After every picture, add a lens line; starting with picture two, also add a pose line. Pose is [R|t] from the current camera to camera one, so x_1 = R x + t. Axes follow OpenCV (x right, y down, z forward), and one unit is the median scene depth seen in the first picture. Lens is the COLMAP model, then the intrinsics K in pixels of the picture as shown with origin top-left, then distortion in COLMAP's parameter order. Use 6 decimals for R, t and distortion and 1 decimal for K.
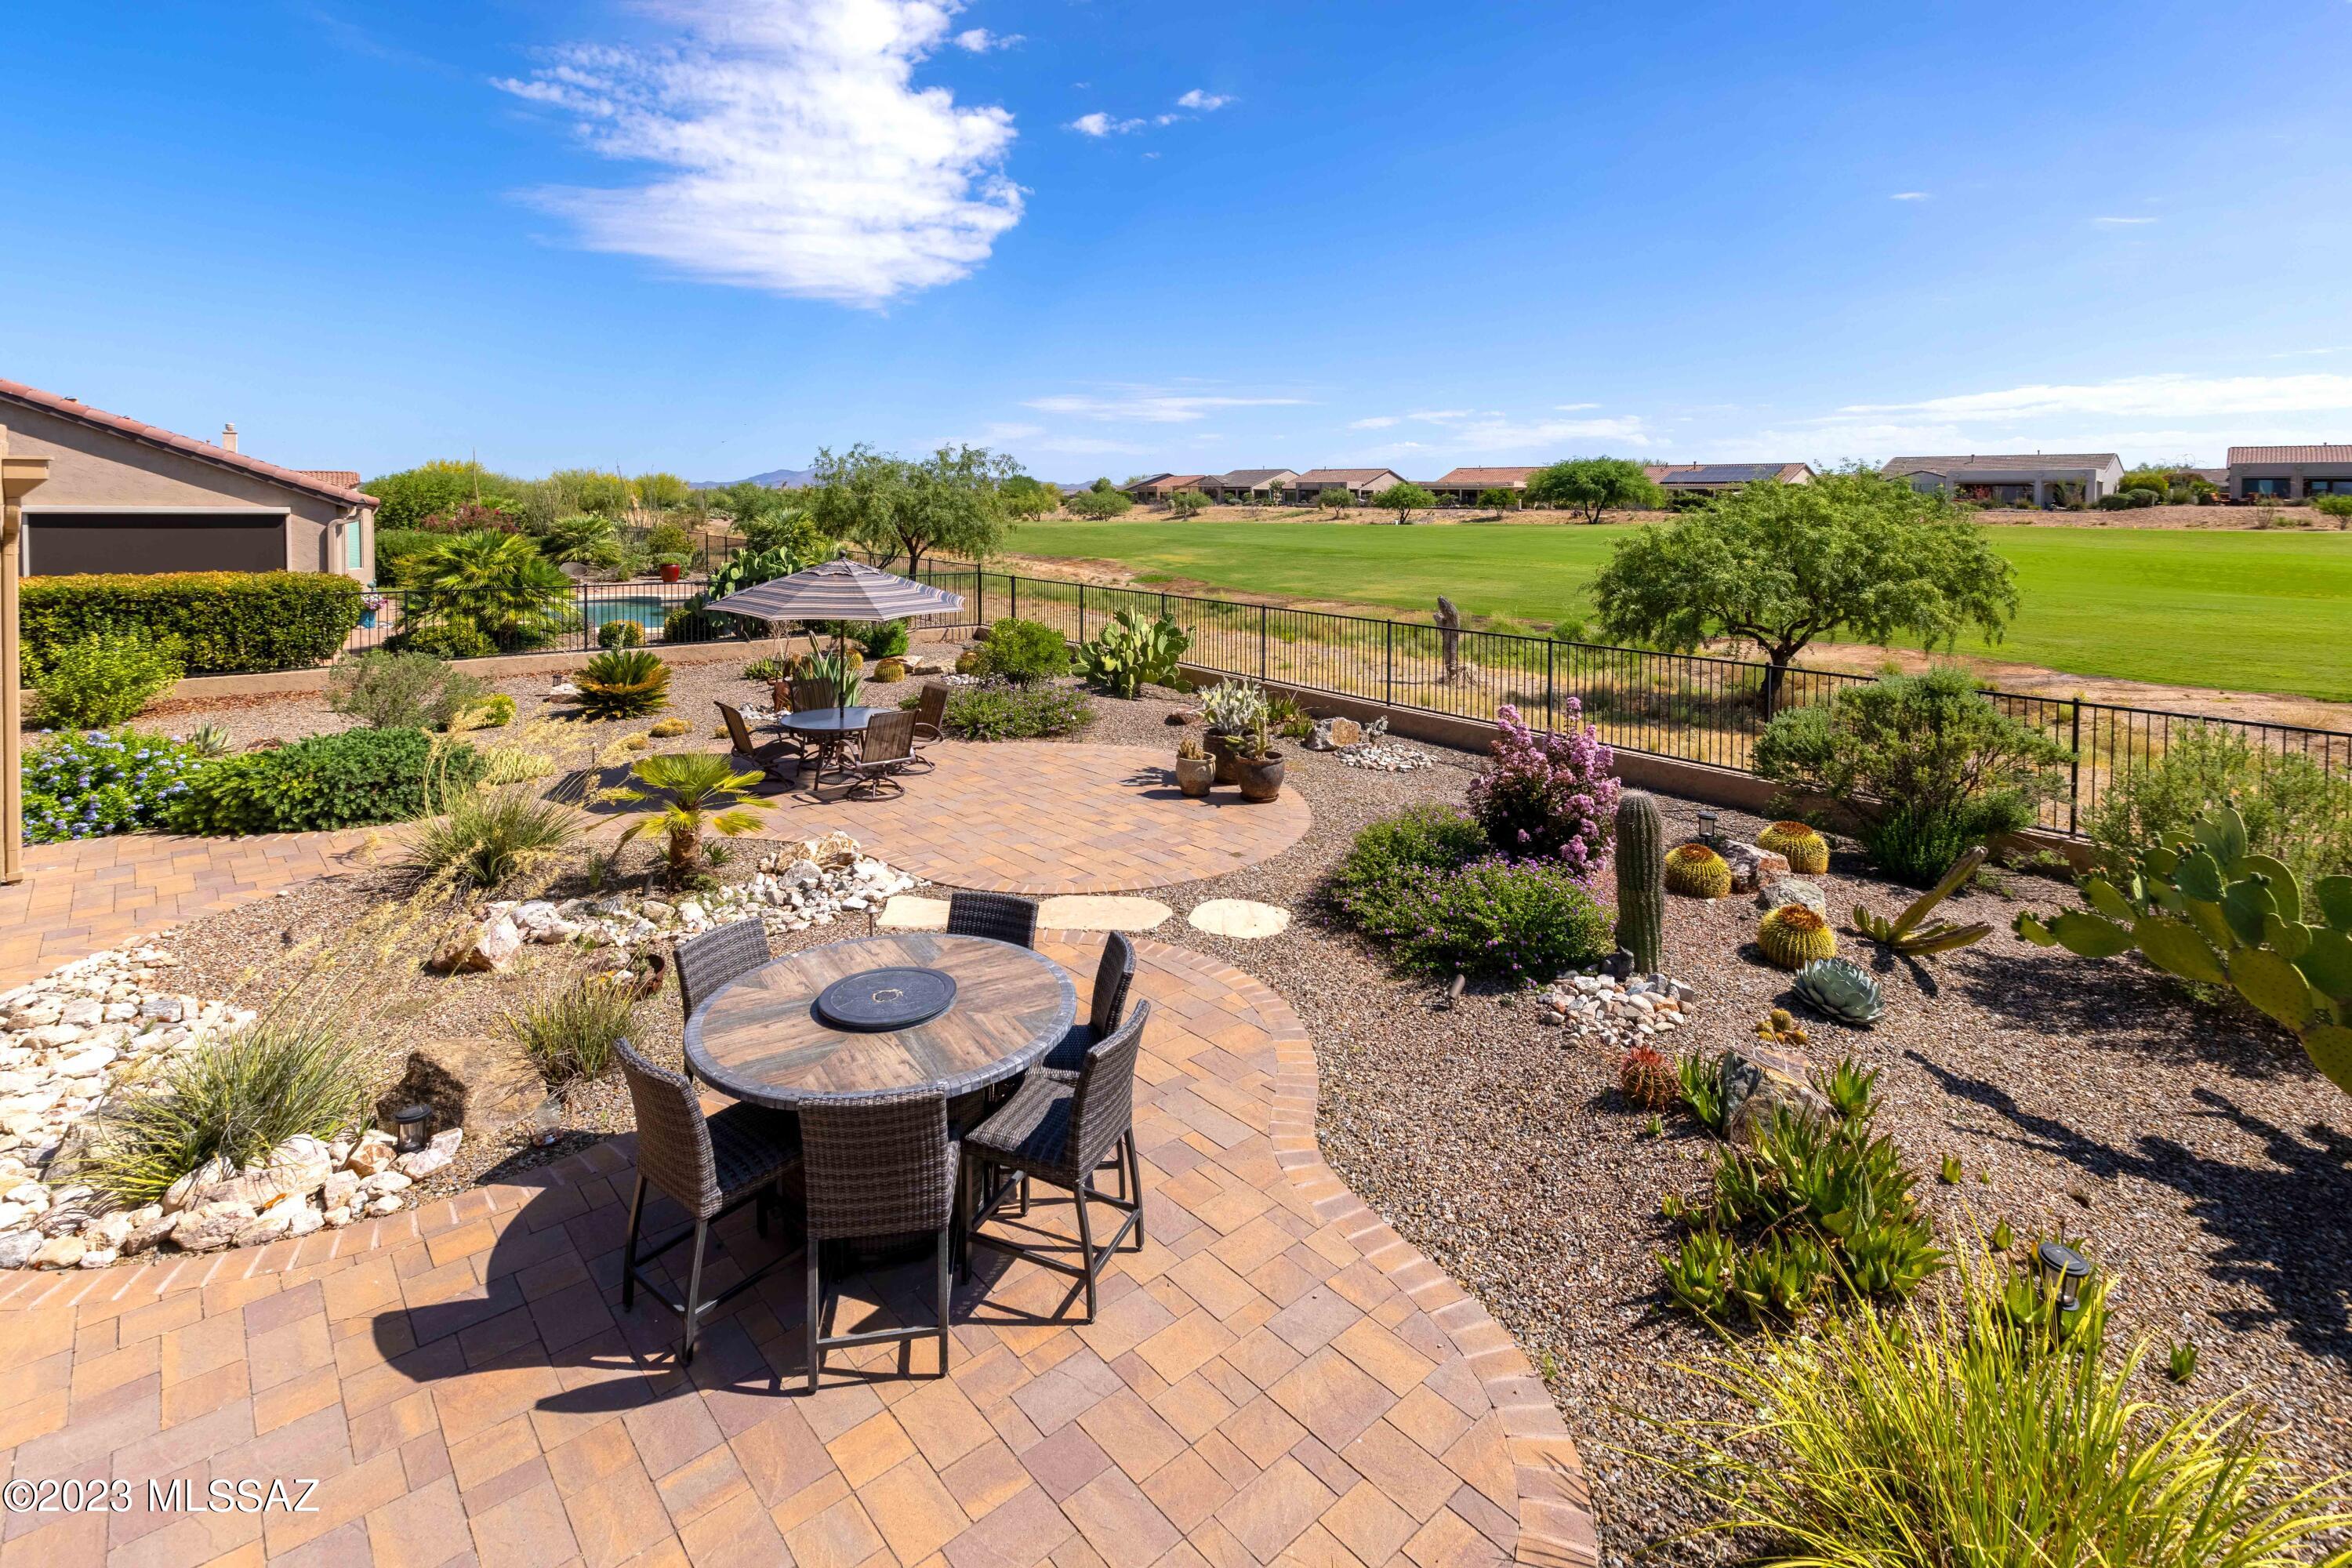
lens RADIAL K [[1176.3, 0, 1161.3], [0, 1176.3, 782.9], [0, 0, 1]] dist [0.001680, 0.001510]
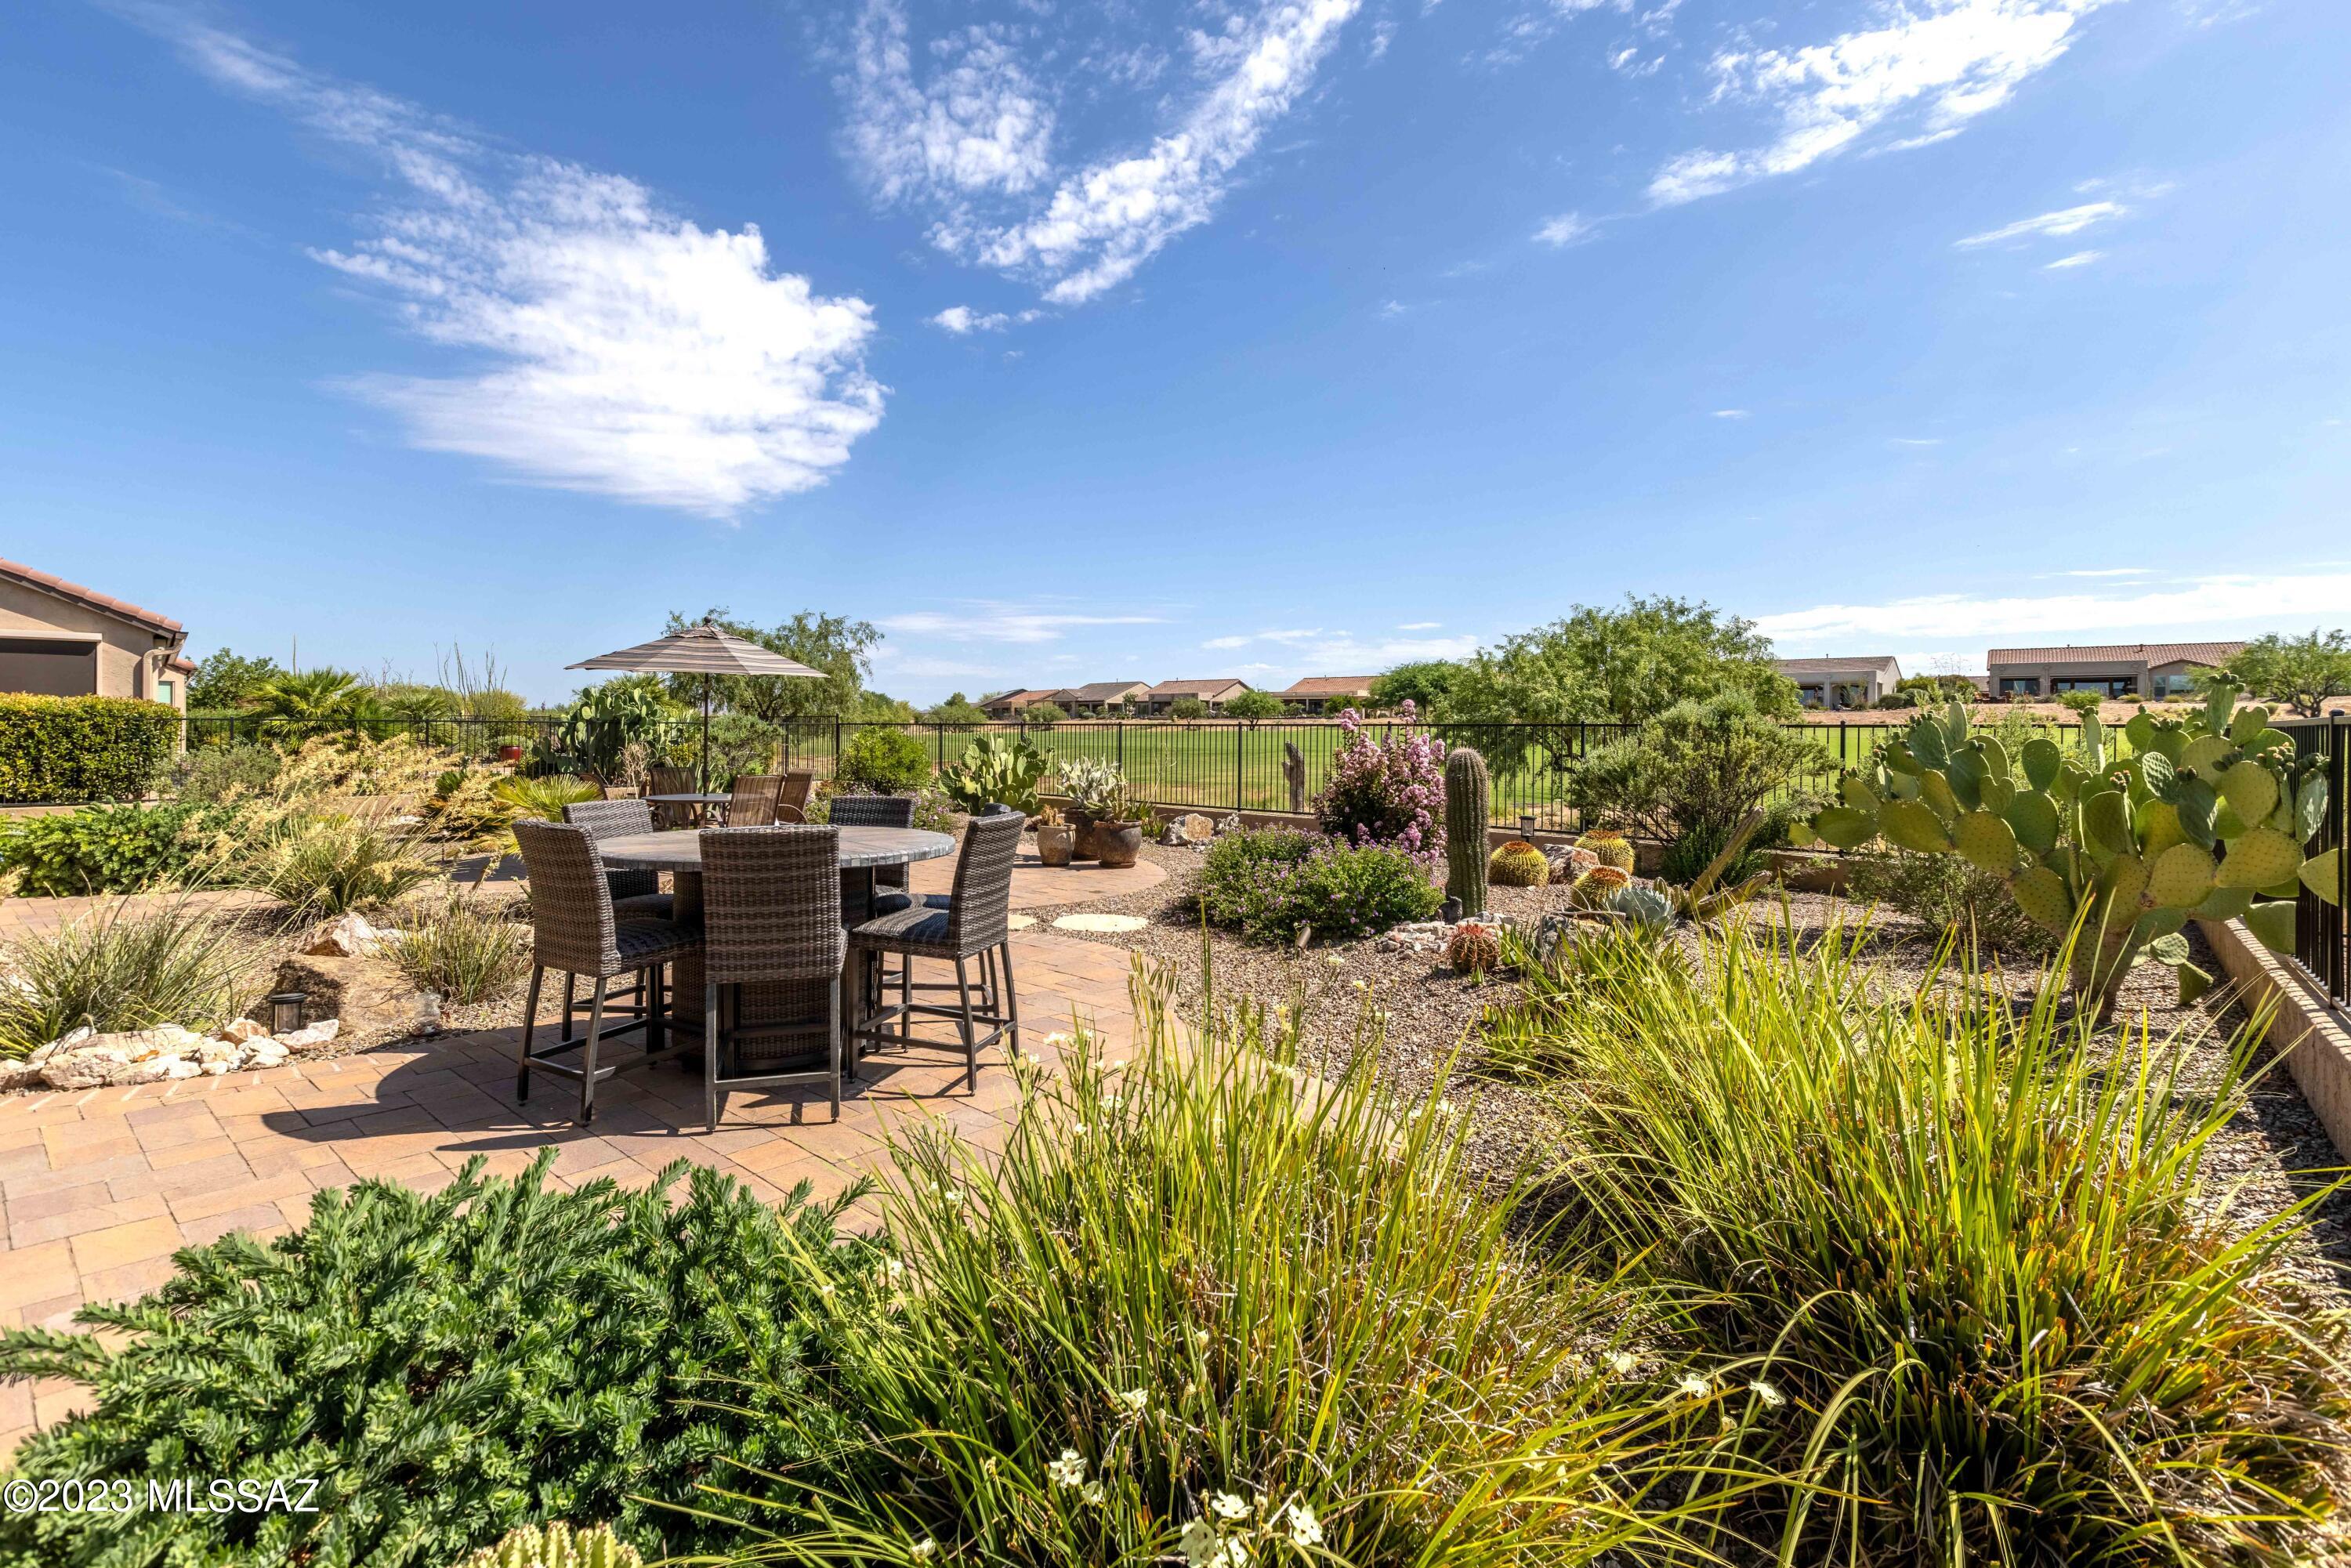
lens RADIAL K [[1106.2, 0, 1139.5], [0, 1106.2, 735.8], [0, 0, 1]] dist [-0.002150, -0.000377]
pose [[0.995537, 0.018631, 0.092519, 0.017624], [-0.022699, 0.998812, 0.043116, -0.253402], [-0.091606, -0.045024, 0.994777, 0.042168]]
